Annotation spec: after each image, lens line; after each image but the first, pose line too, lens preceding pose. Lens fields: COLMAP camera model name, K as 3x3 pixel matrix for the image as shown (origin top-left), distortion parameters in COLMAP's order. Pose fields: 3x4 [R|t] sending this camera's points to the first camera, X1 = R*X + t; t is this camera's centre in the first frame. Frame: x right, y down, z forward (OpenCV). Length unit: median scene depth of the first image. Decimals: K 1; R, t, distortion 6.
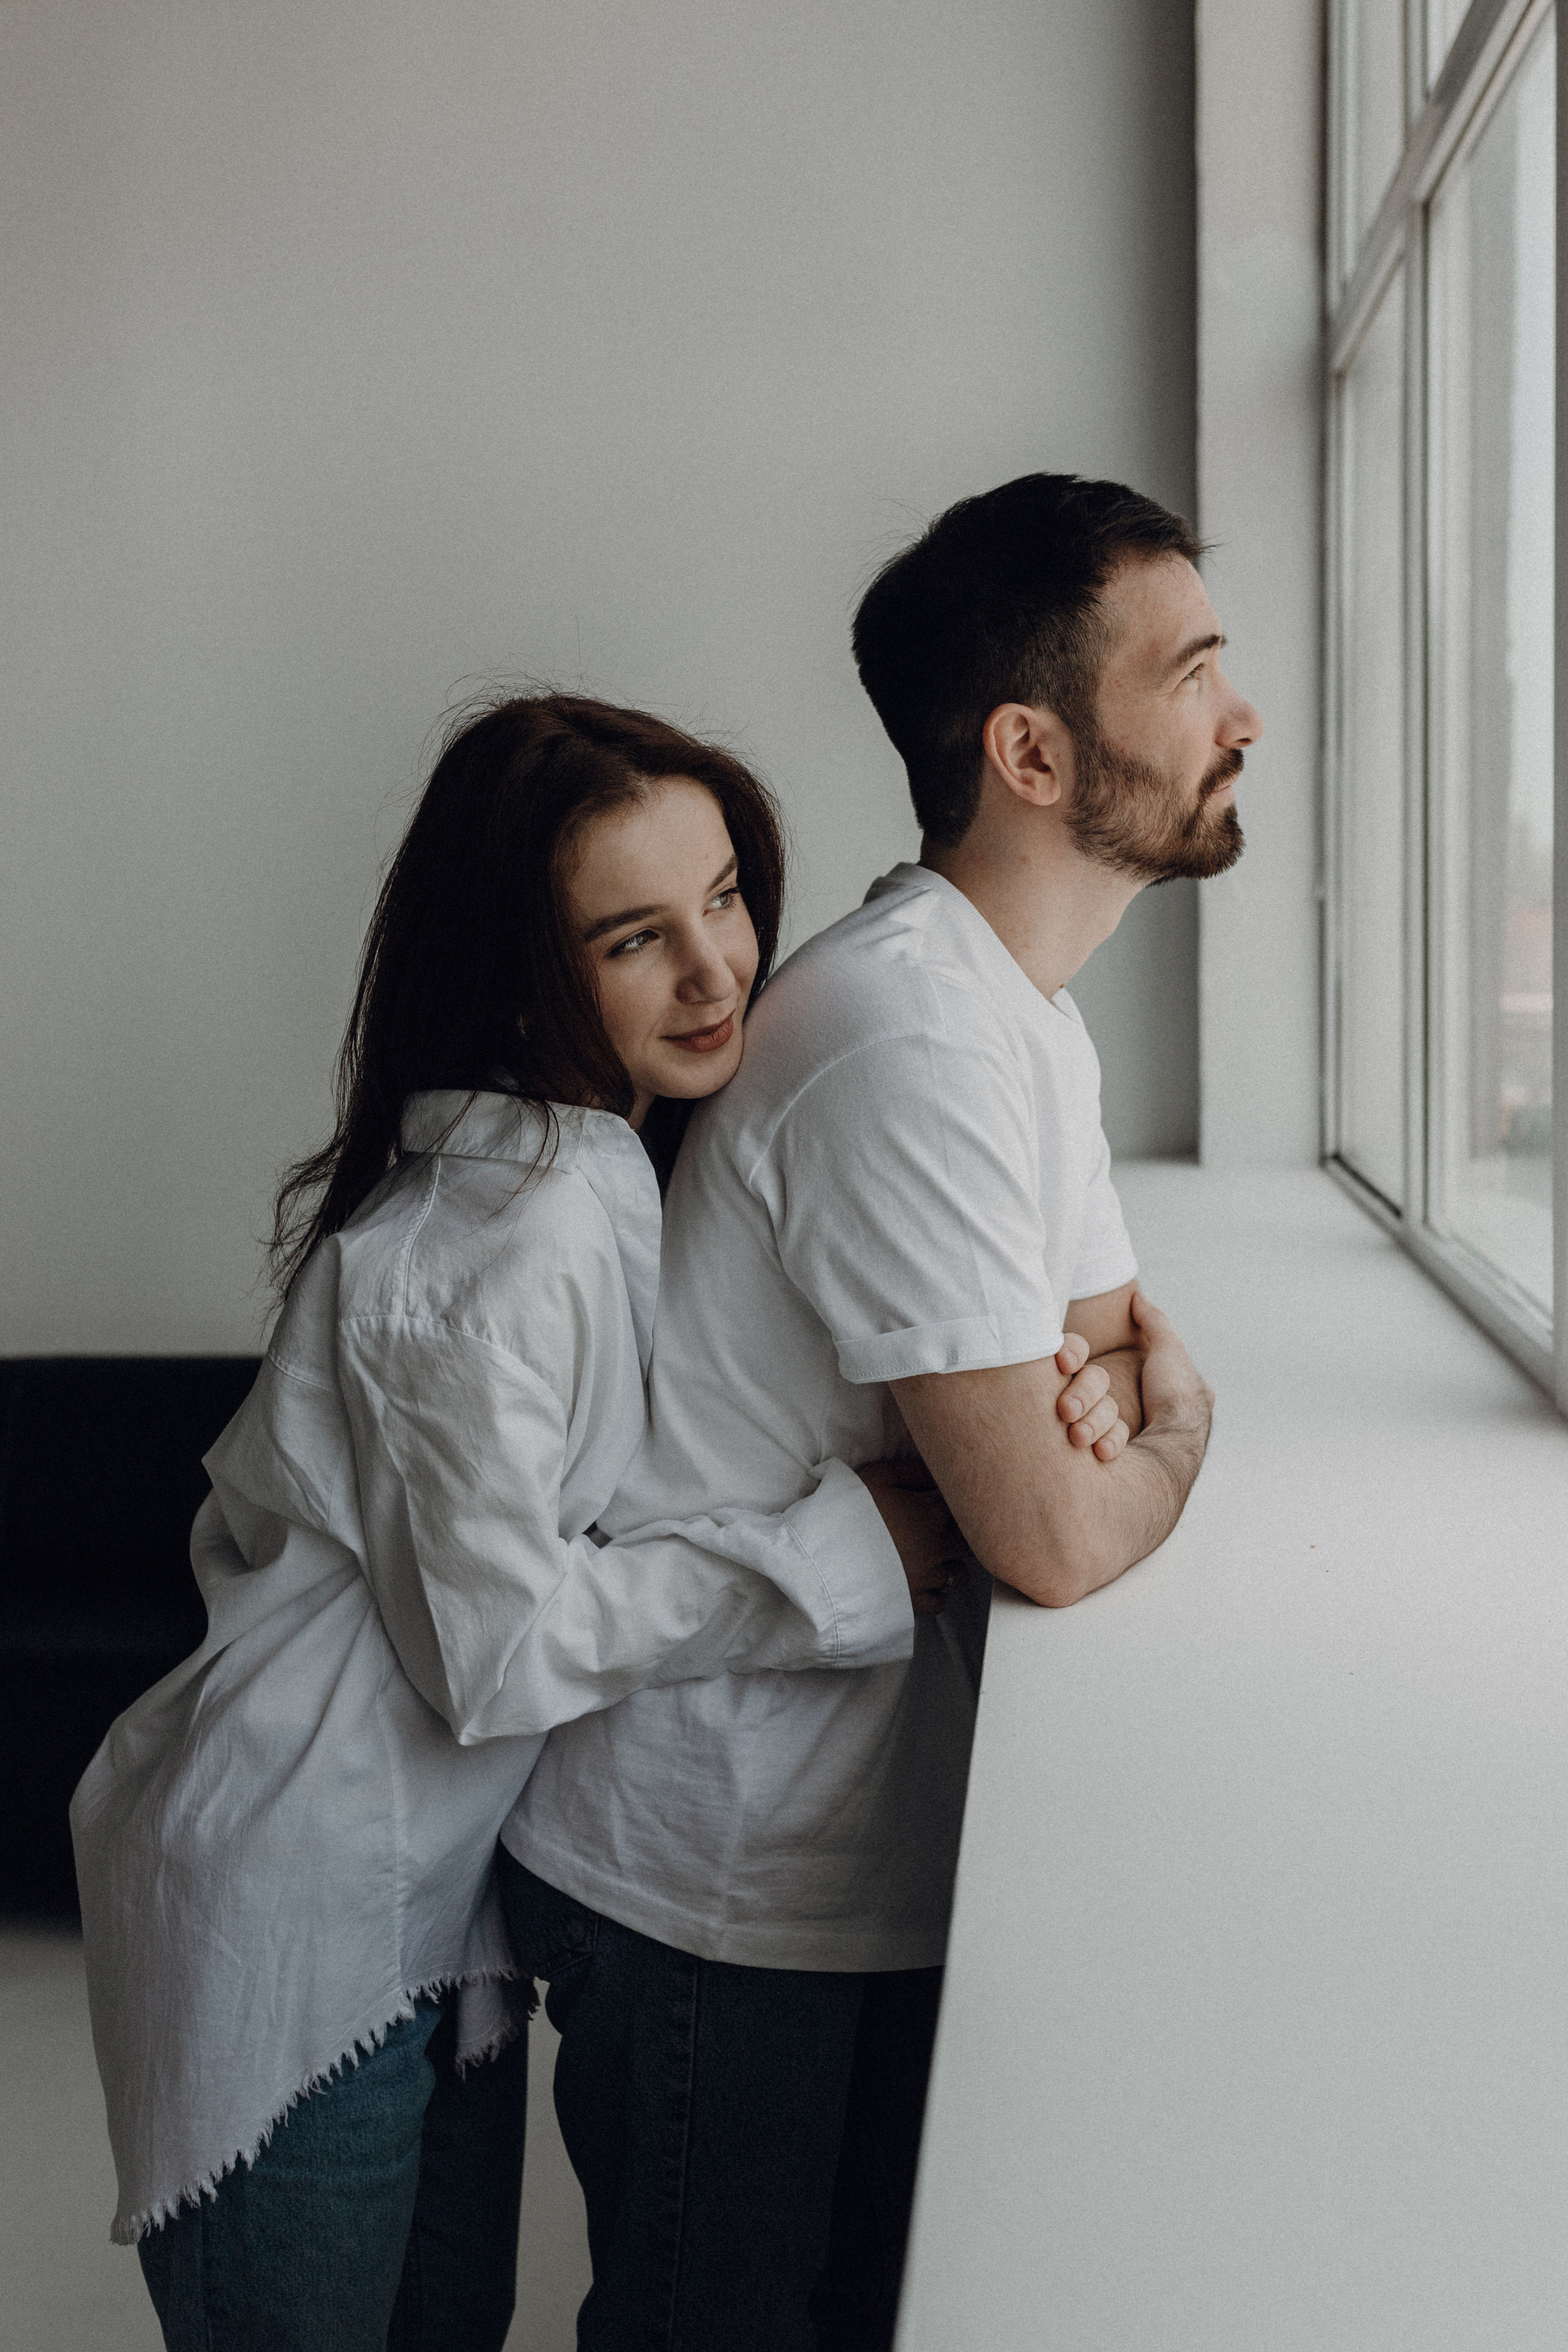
lens RADIAL K [[2413.3, 0, 772.6], [0, 2413.3, 1193.2], [0, 0, 1]] dist [-0.006222, 0.000000]
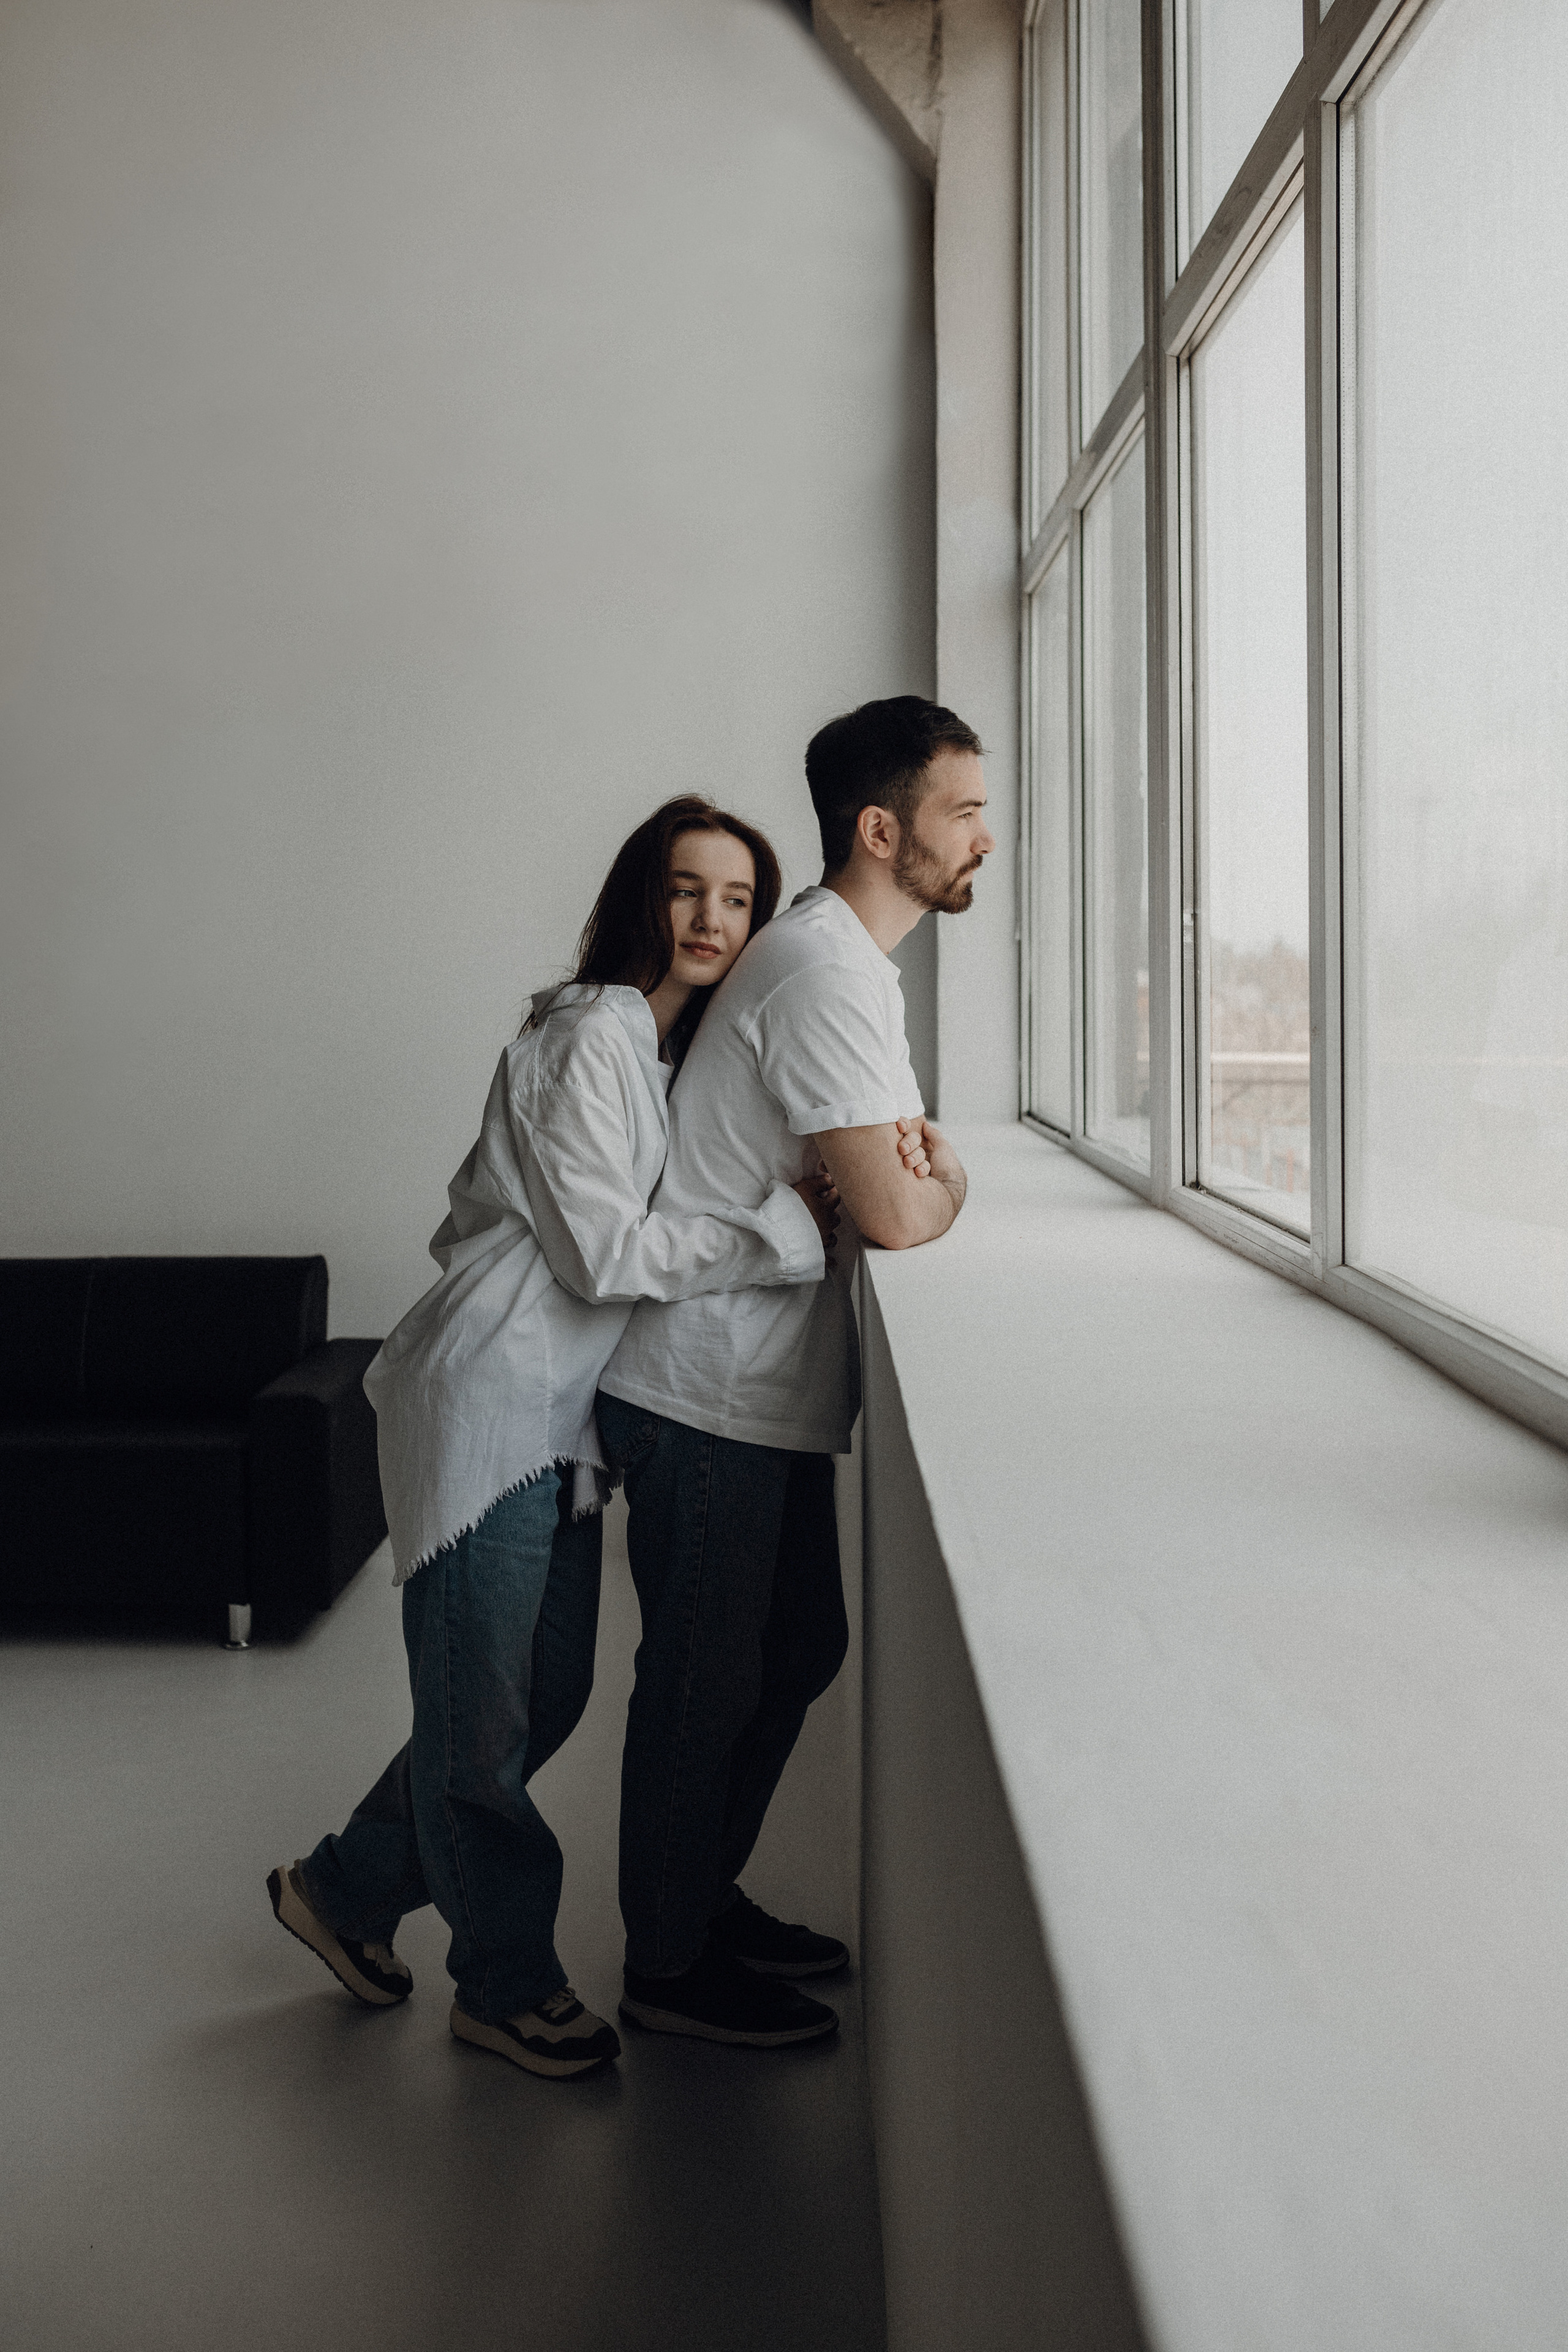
lens RADIAL K [[2413.3, 0, 794.6], [0, 2413.3, 1167.4], [0, 0, 1]] dist [-0.006222, 0.000000]
pose [[0.991032, 0.008389, 0.133363, -0.227066], [-0.001743, 0.998754, -0.049870, 0.195197], [-0.133615, 0.049190, 0.989812, -0.952437]]
